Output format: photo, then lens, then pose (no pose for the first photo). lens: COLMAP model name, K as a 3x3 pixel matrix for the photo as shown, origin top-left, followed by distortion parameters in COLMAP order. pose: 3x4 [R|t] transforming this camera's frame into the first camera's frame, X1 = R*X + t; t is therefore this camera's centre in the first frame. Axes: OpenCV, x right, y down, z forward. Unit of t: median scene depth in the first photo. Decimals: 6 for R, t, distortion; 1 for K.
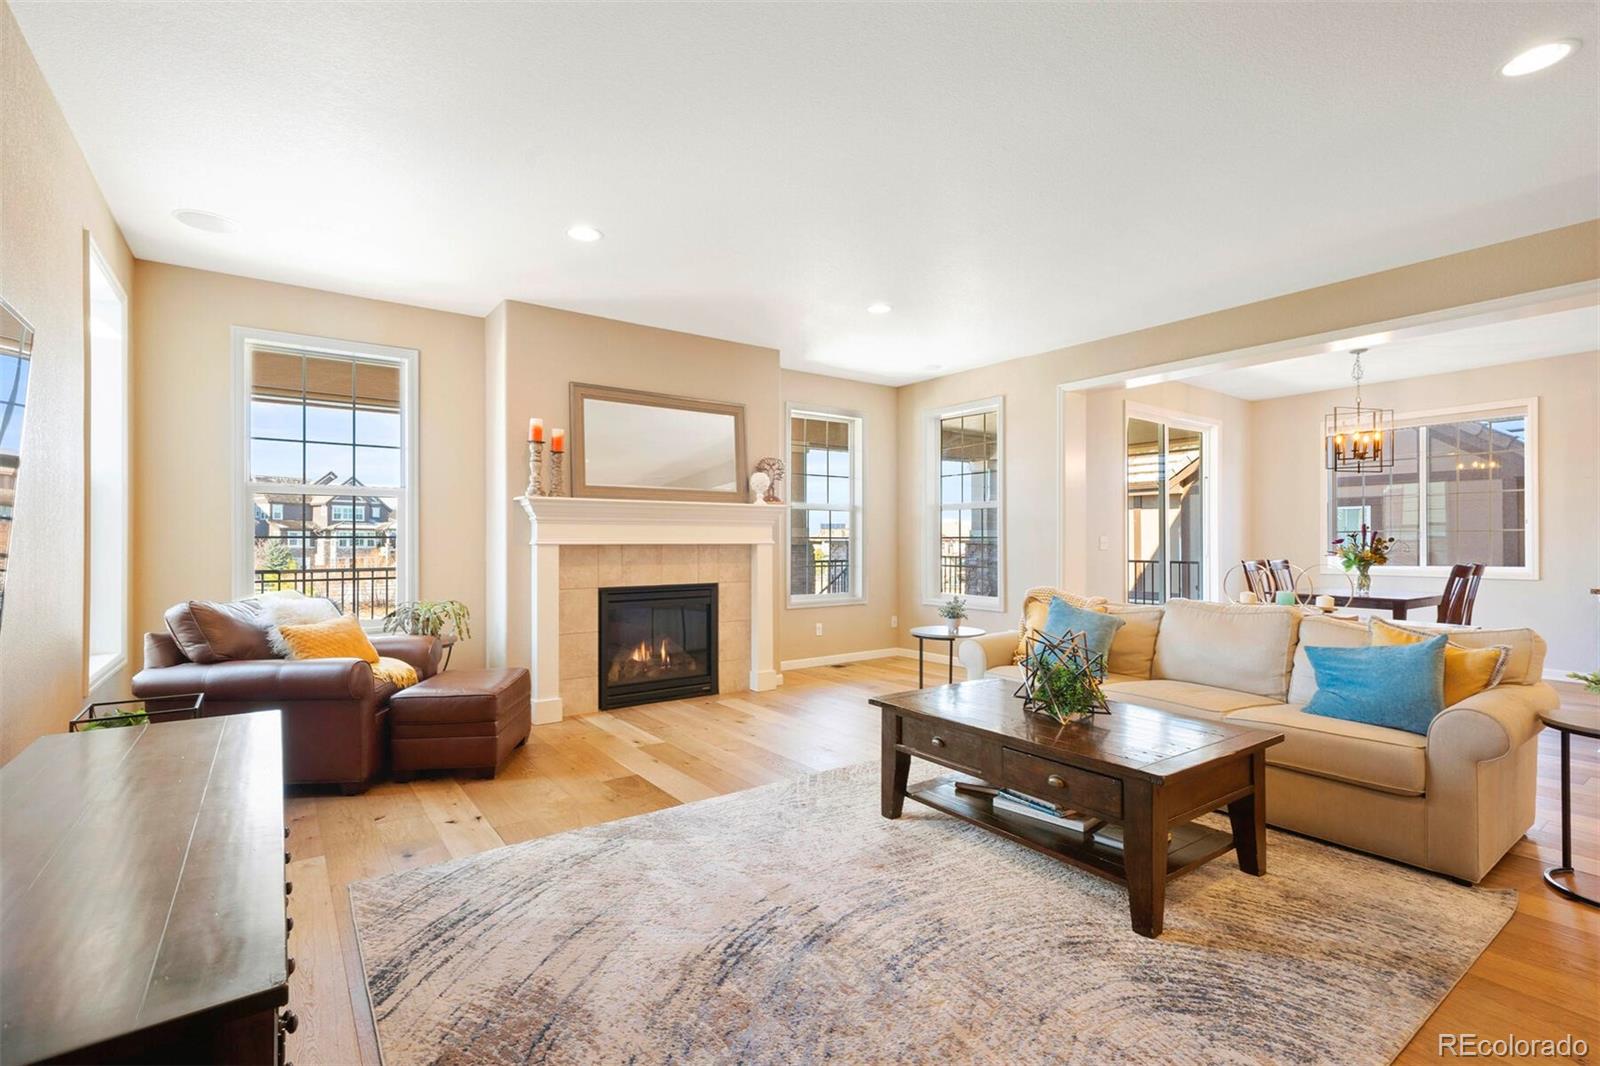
lens RADIAL K [[726.0, 0, 795.3], [0, 726.0, 537.5], [0, 0, 1]] dist [0.001267, 0.000476]
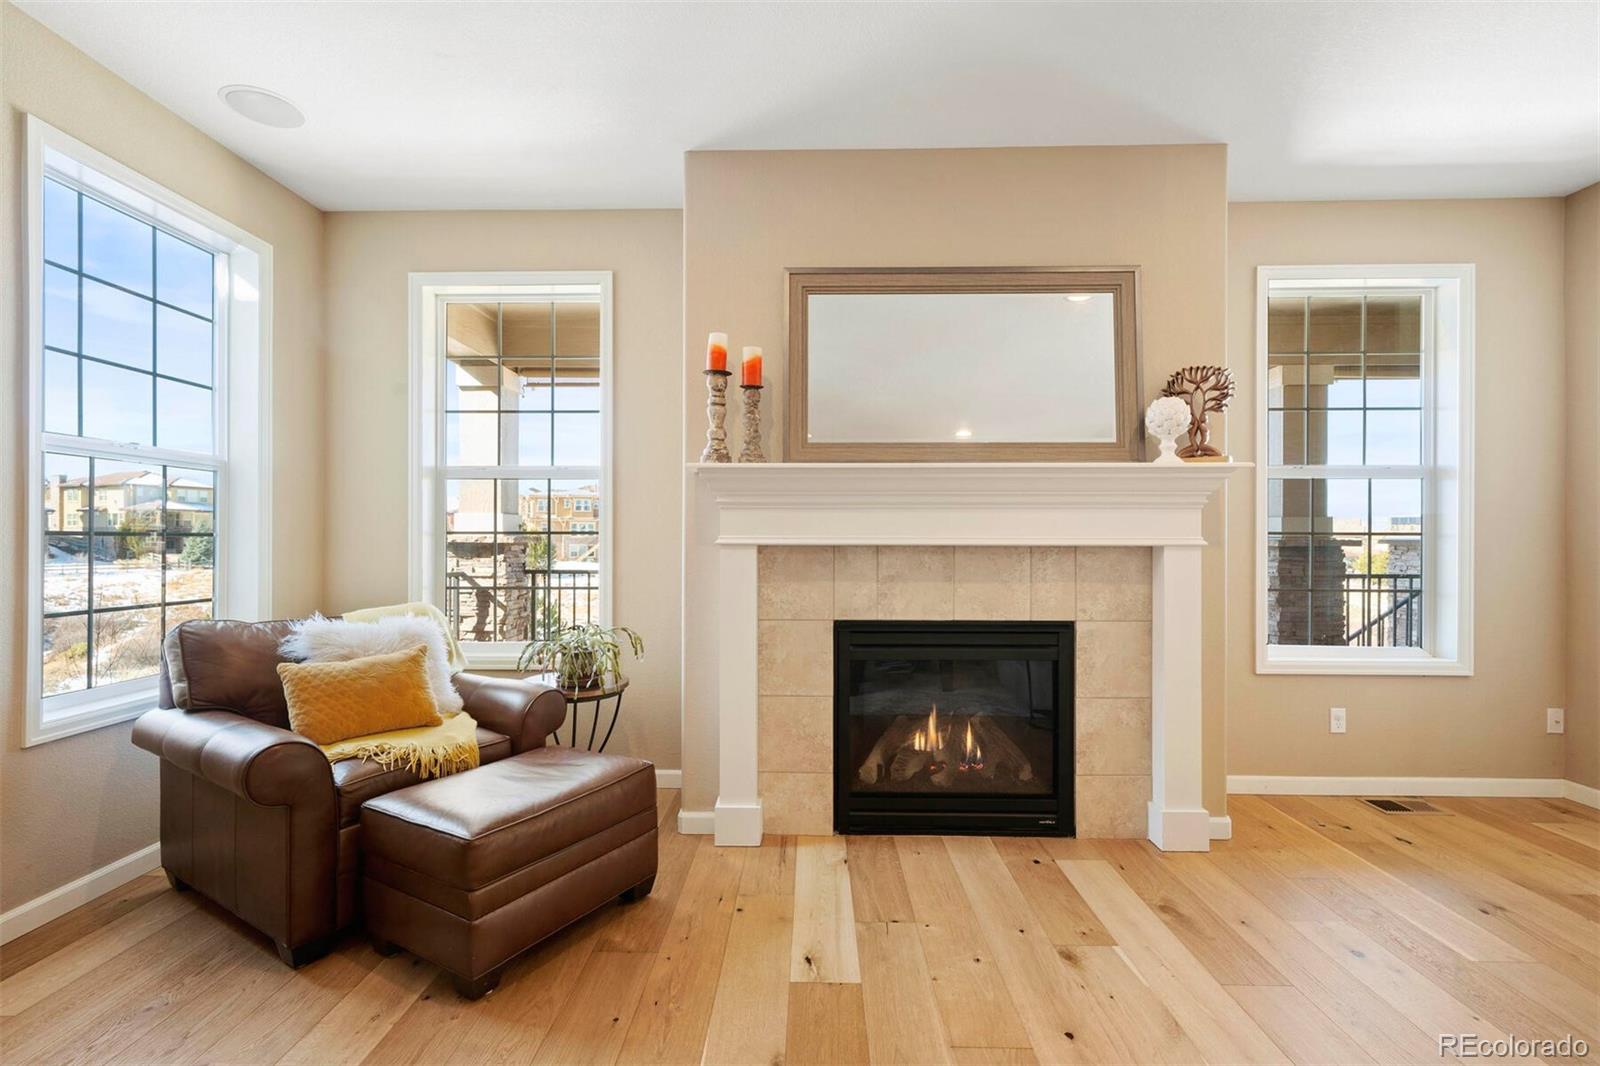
lens RADIAL K [[726.0, 0, 795.3], [0, 726.0, 537.5], [0, 0, 1]] dist [0.001267, 0.000476]
pose [[0.793017, 0.001260, -0.609199, 0.050440], [0.000185, 0.999997, 0.002309, 0.002208], [0.609200, -0.001944, 0.793014, 0.478792]]
